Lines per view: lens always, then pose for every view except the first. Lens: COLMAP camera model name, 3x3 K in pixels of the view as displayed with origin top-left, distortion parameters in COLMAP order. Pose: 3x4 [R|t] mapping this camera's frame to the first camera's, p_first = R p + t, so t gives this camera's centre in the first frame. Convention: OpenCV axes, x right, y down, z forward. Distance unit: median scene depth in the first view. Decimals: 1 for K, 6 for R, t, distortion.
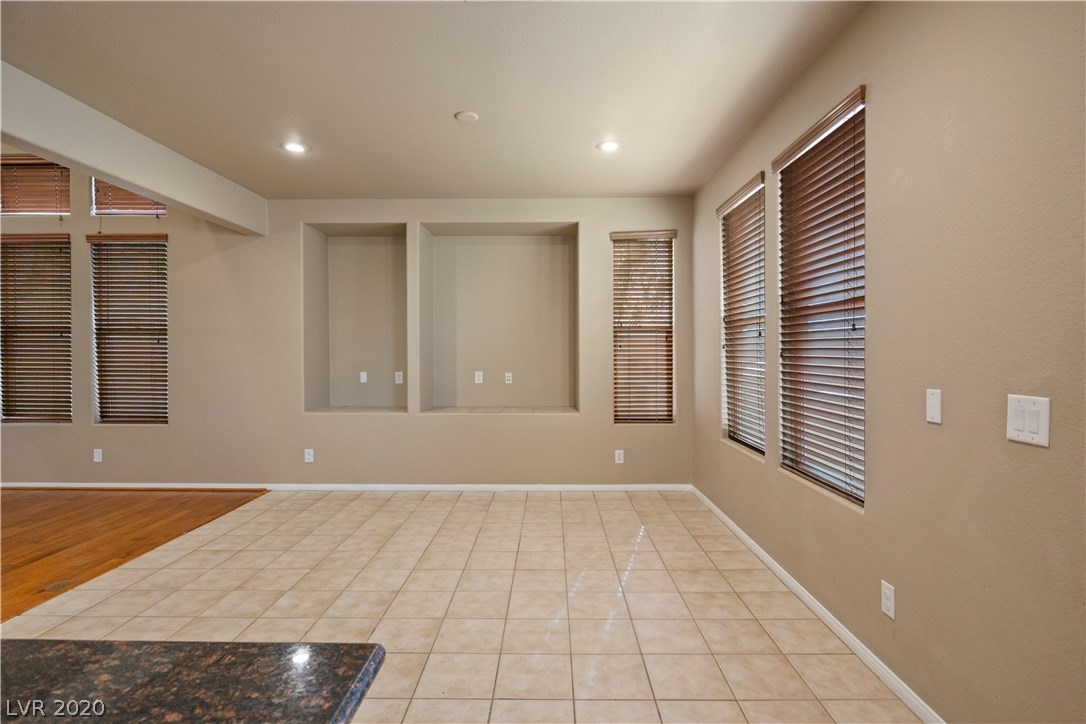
lens RADIAL K [[541.3, 0, 547.2], [0, 541.3, 354.1], [0, 0, 1]] dist [-0.004510, -0.001166]
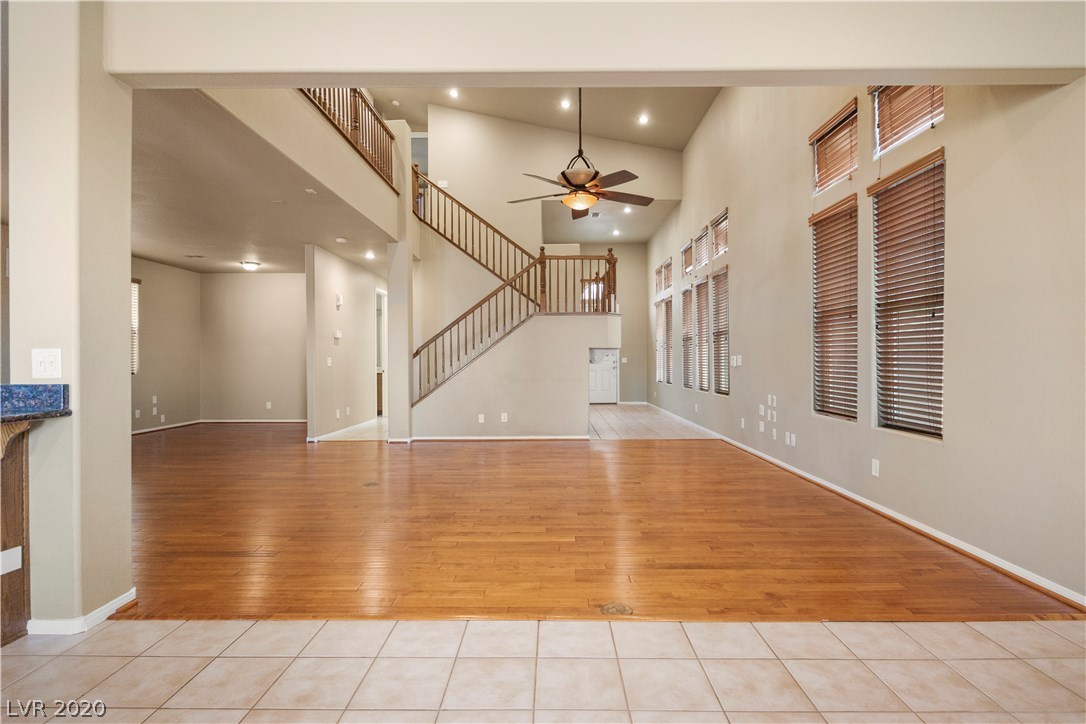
lens RADIAL K [[540.6, 0, 549.8], [0, 540.6, 364.4], [0, 0, 1]] dist [-0.007360, 0.000076]
pose [[0.003672, 0.011998, -0.999921, -0.059635], [-0.003031, 0.999924, 0.011987, 0.031267], [0.999989, 0.002987, 0.003708, 0.527706]]
